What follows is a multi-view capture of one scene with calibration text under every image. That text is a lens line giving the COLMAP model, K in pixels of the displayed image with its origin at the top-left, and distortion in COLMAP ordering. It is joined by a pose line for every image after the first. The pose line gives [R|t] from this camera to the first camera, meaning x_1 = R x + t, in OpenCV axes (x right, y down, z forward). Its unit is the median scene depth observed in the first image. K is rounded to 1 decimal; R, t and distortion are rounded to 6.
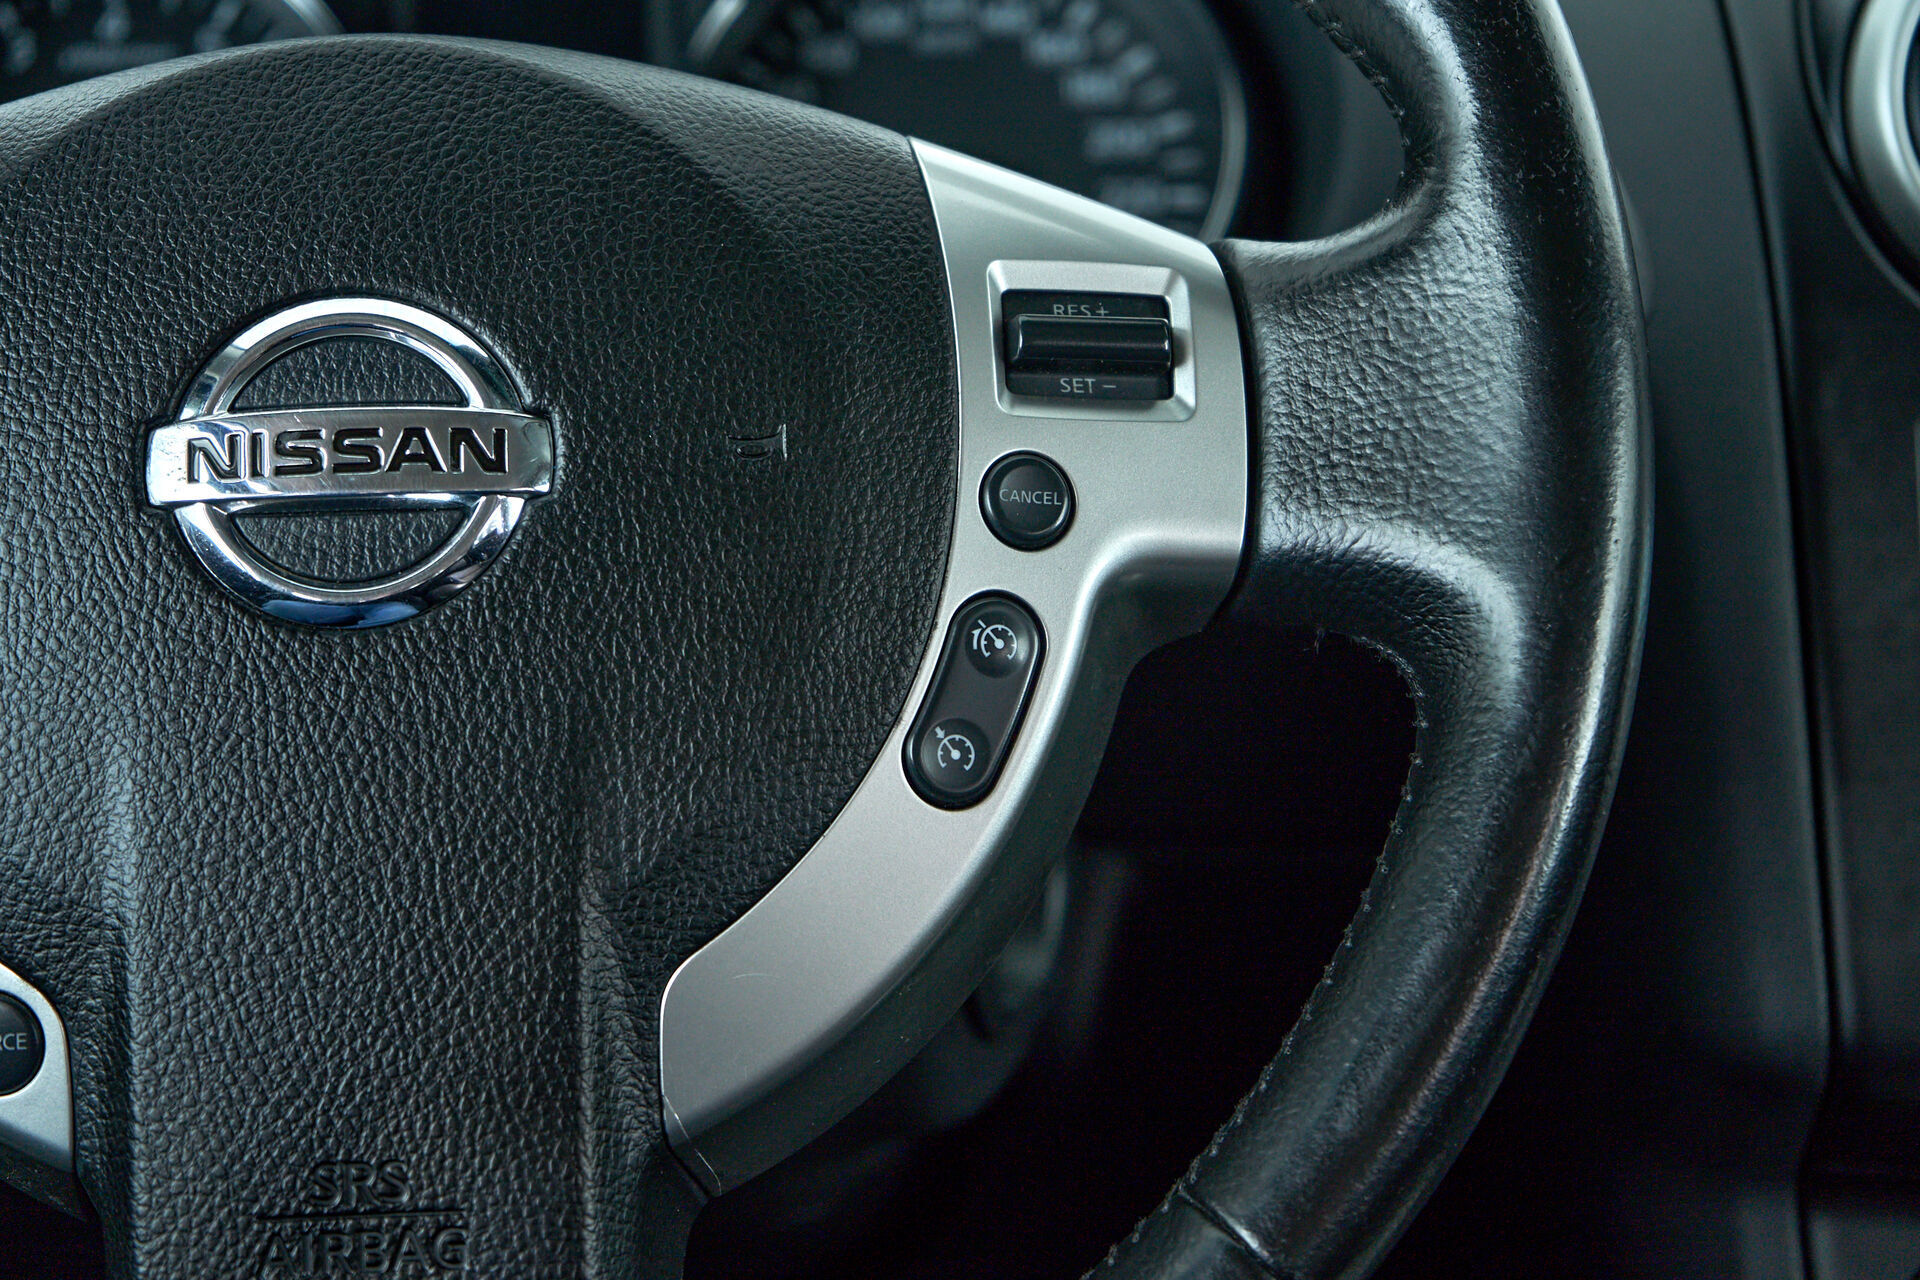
lens RADIAL K [[3971.9, 0, 955.5], [0, 3971.9, 651.4], [0, 0, 1]] dist [0.111103, 0.000000]
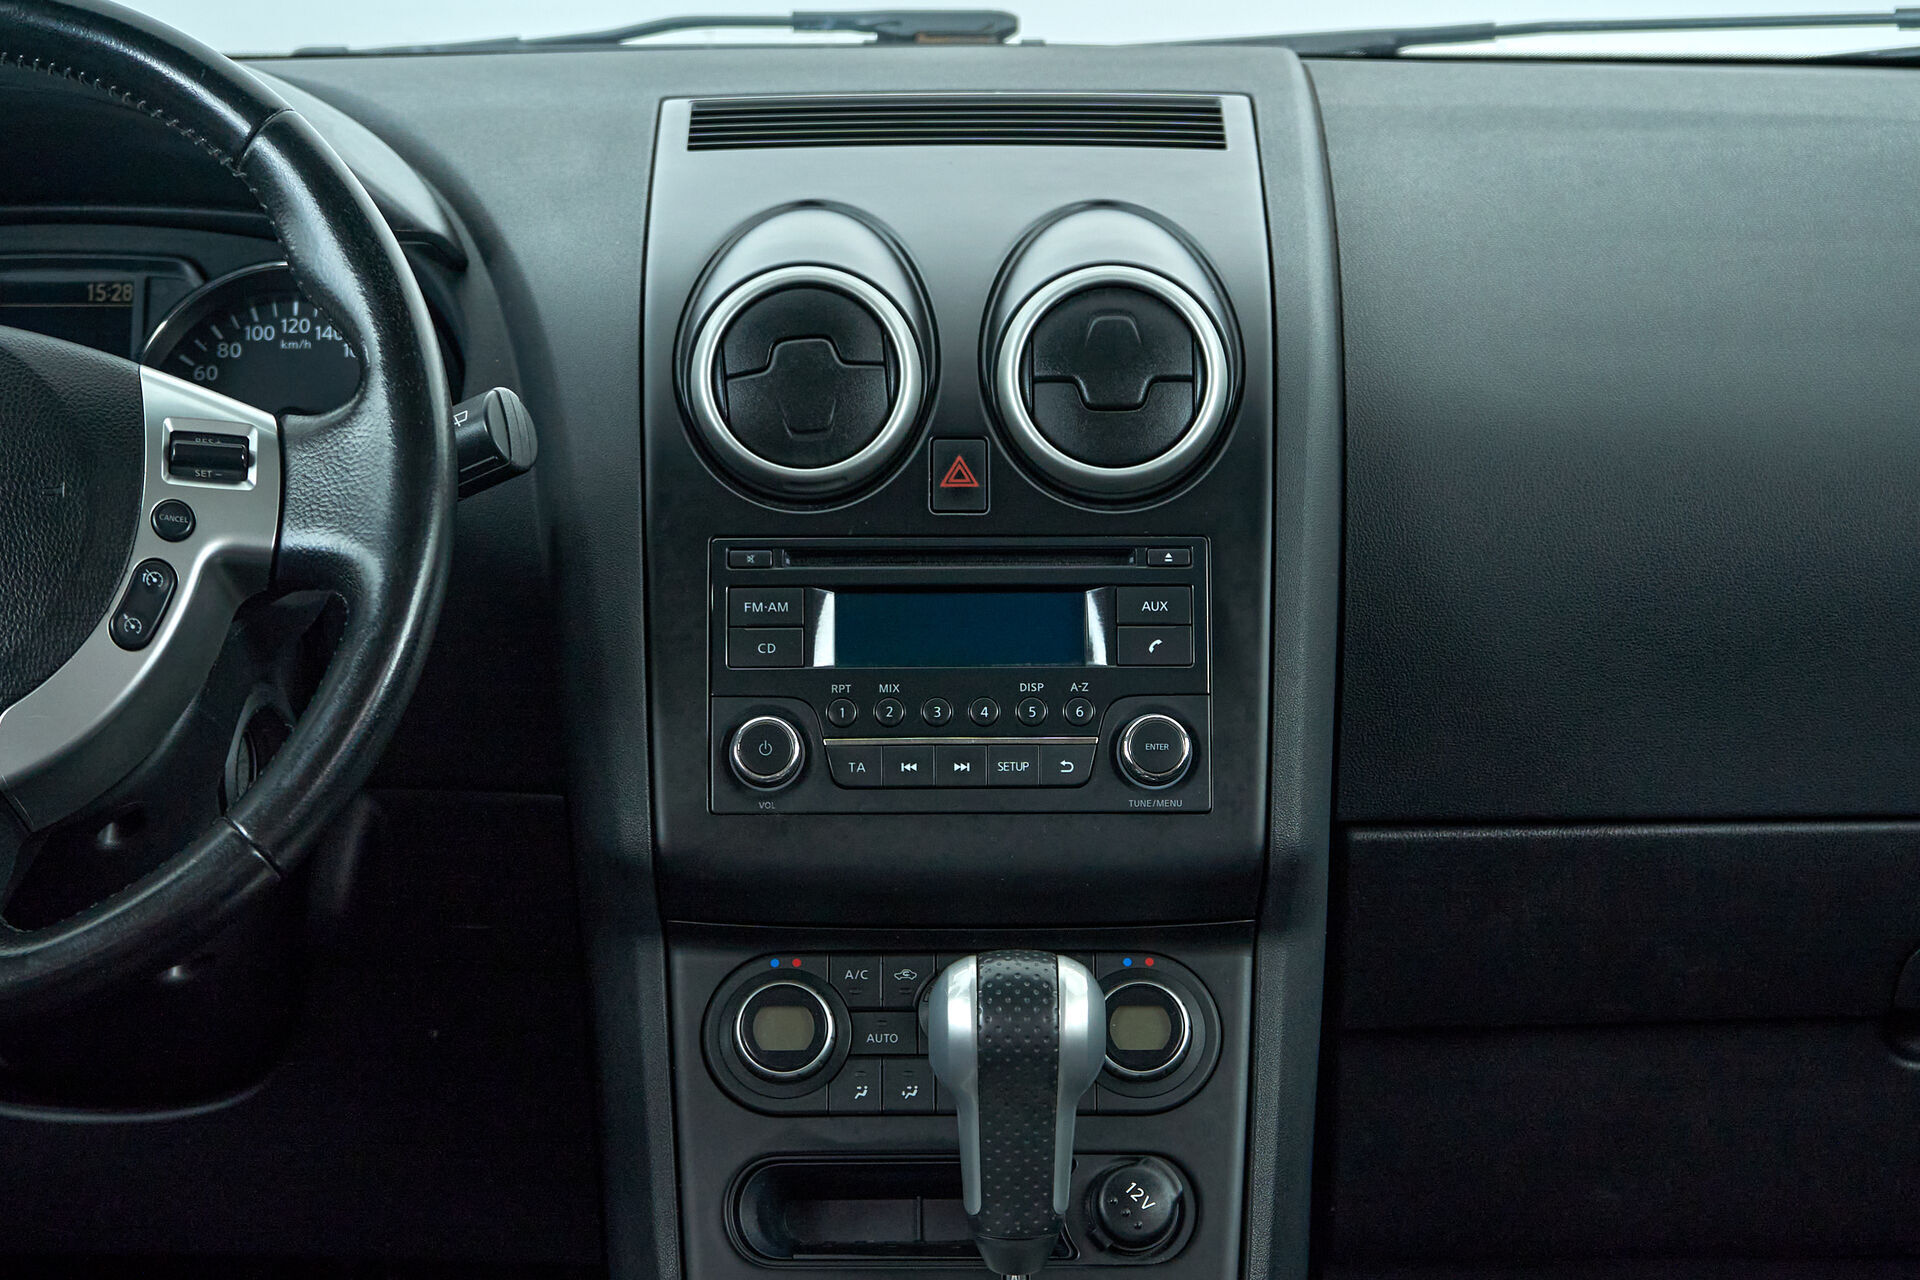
lens RADIAL K [[4735.2, 0, 1007.0], [0, 4735.2, 810.7], [0, 0, 1]] dist [0.021254, 0.000000]
pose [[0.999714, 0.021809, -0.009852, 0.538174], [-0.022523, 0.996588, -0.079410, 0.340436], [0.008087, 0.079610, 0.996793, -1.731828]]
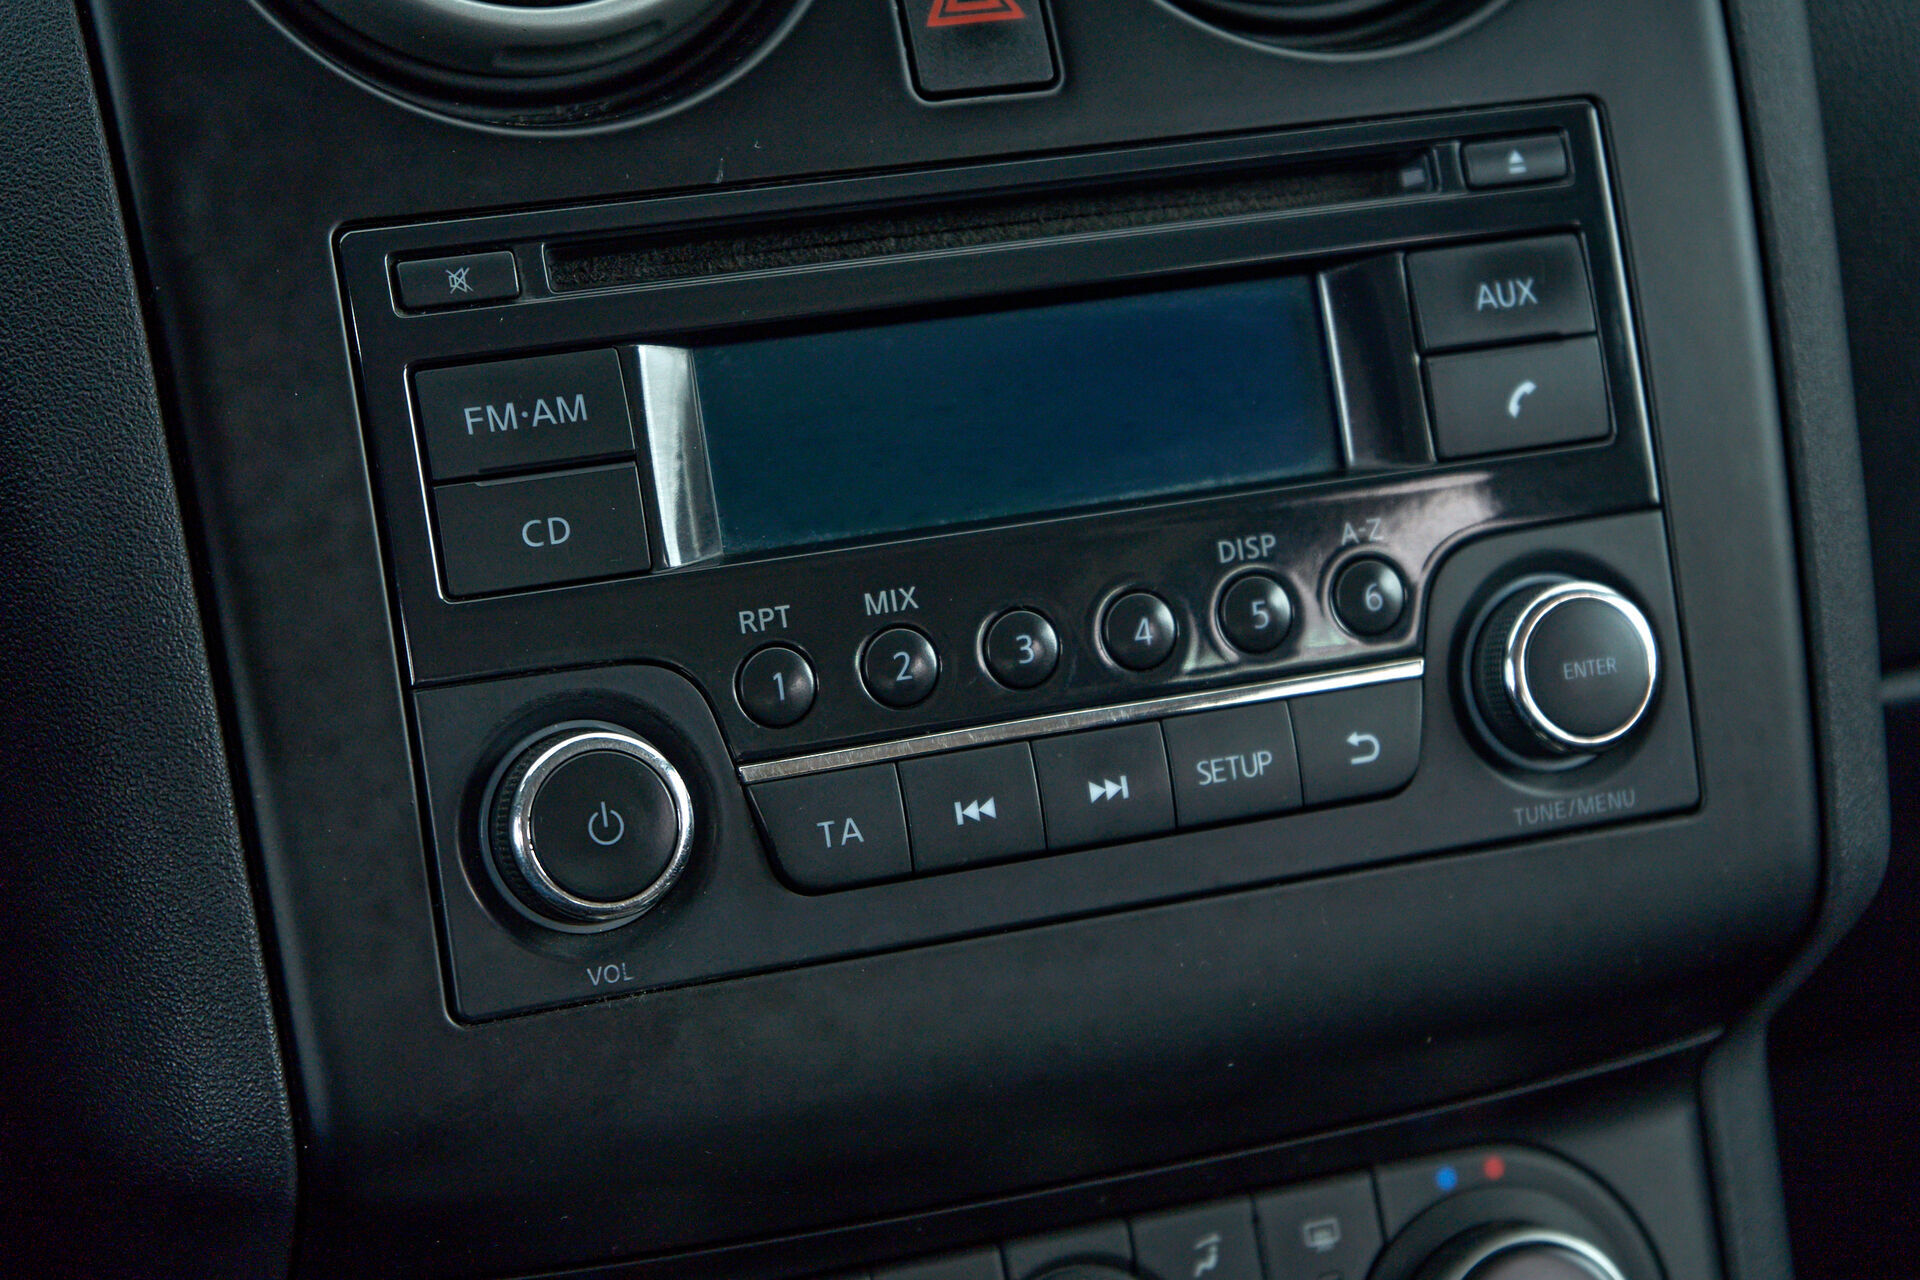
lens RADIAL K [[3971.9, 0, 965.0], [0, 3971.9, 651.1], [0, 0, 1]] dist [0.111103, 0.000000]
pose [[0.943605, -0.111236, 0.311826, 0.157724], [0.103003, 0.993760, 0.042804, -0.003125], [-0.314642, -0.008271, 0.949175, 0.402744]]
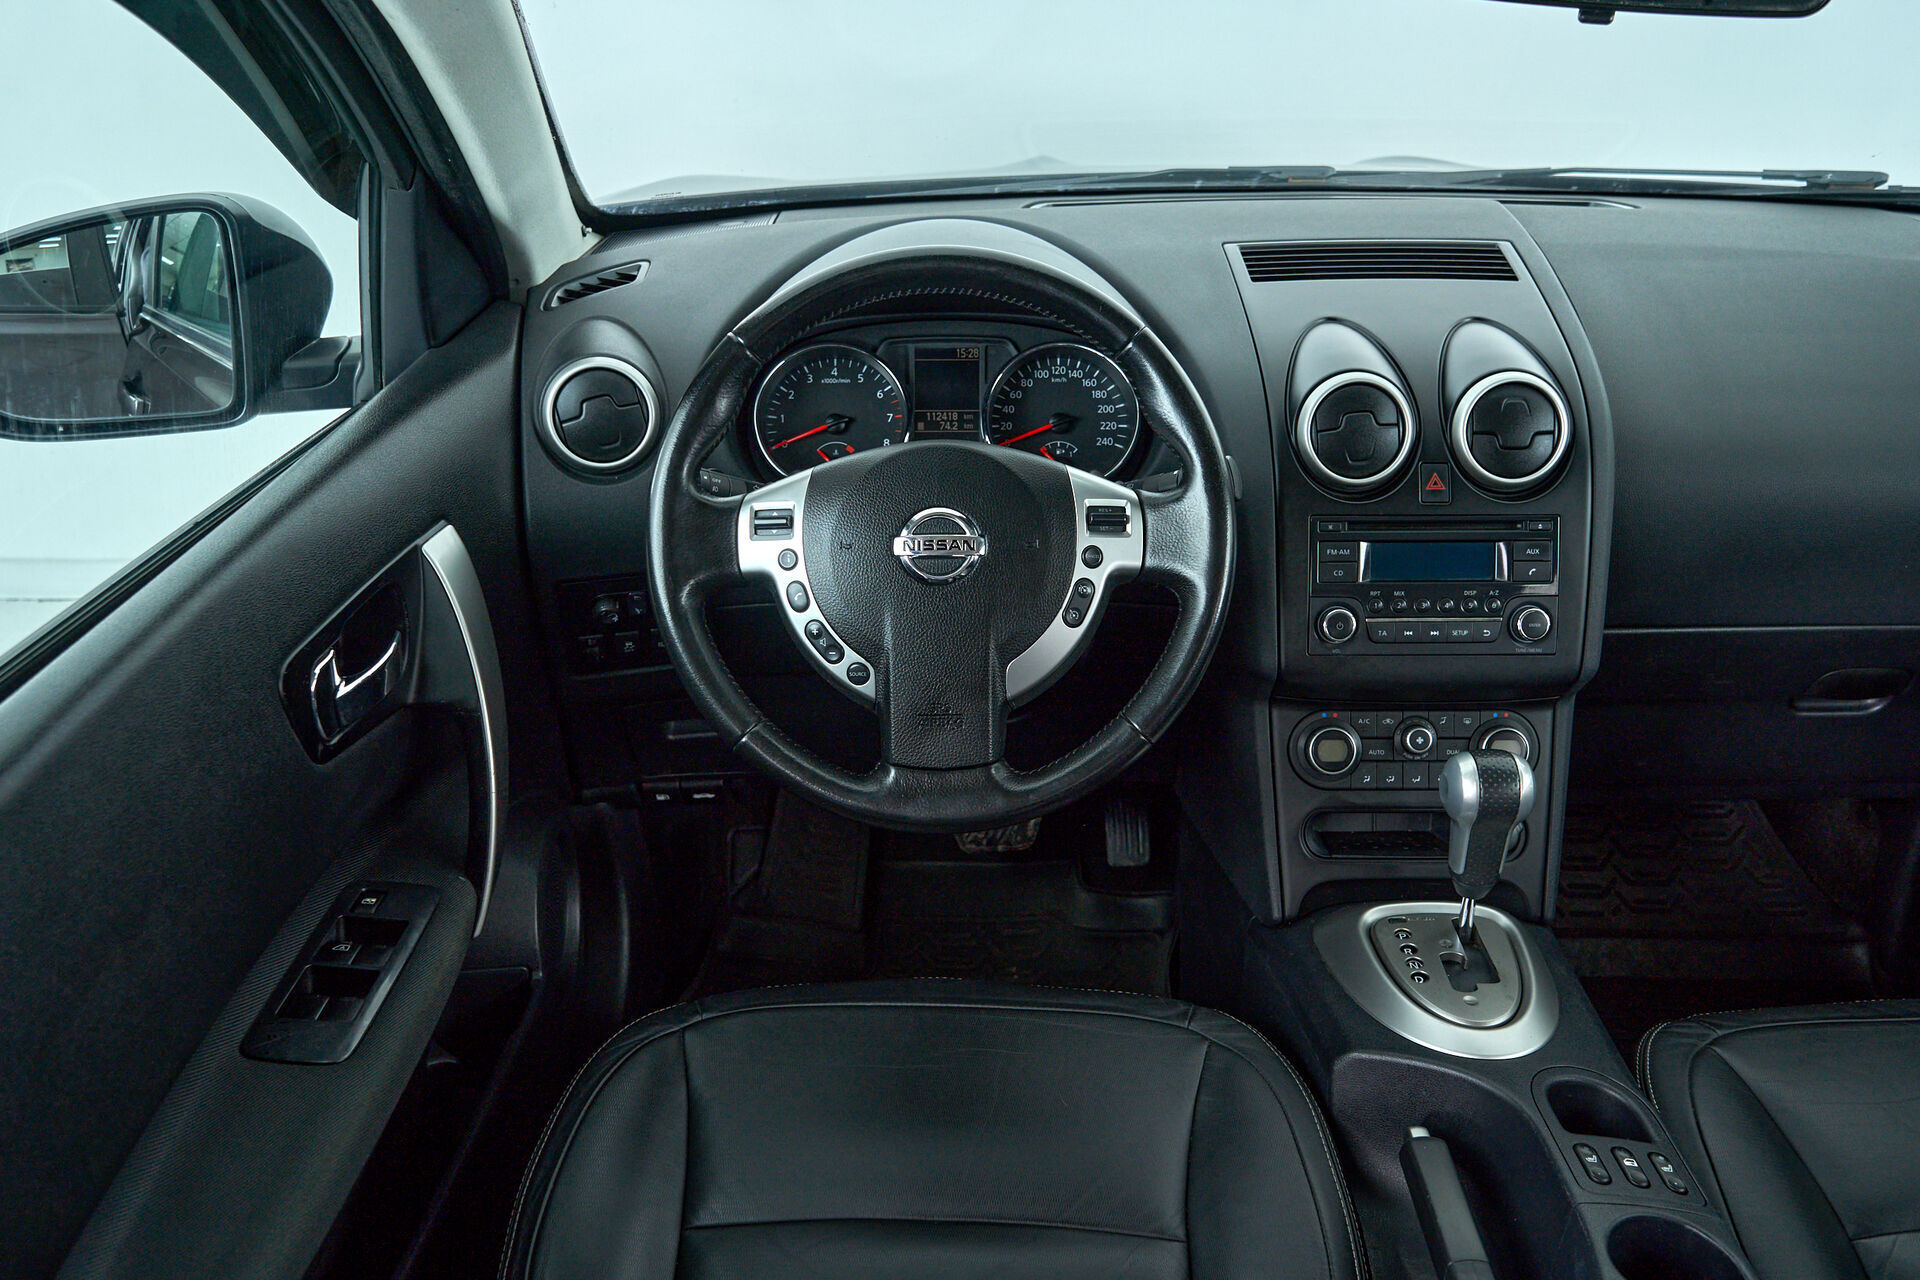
lens RADIAL K [[1553.0, 0, 961.3], [0, 1553.0, 631.9], [0, 0, 1]] dist [0.009382, -0.011174]
pose [[0.999405, 0.028021, -0.020118, -0.090385], [-0.024828, 0.989204, 0.144430, -0.202489], [0.023948, -0.143844, 0.989311, -0.712160]]
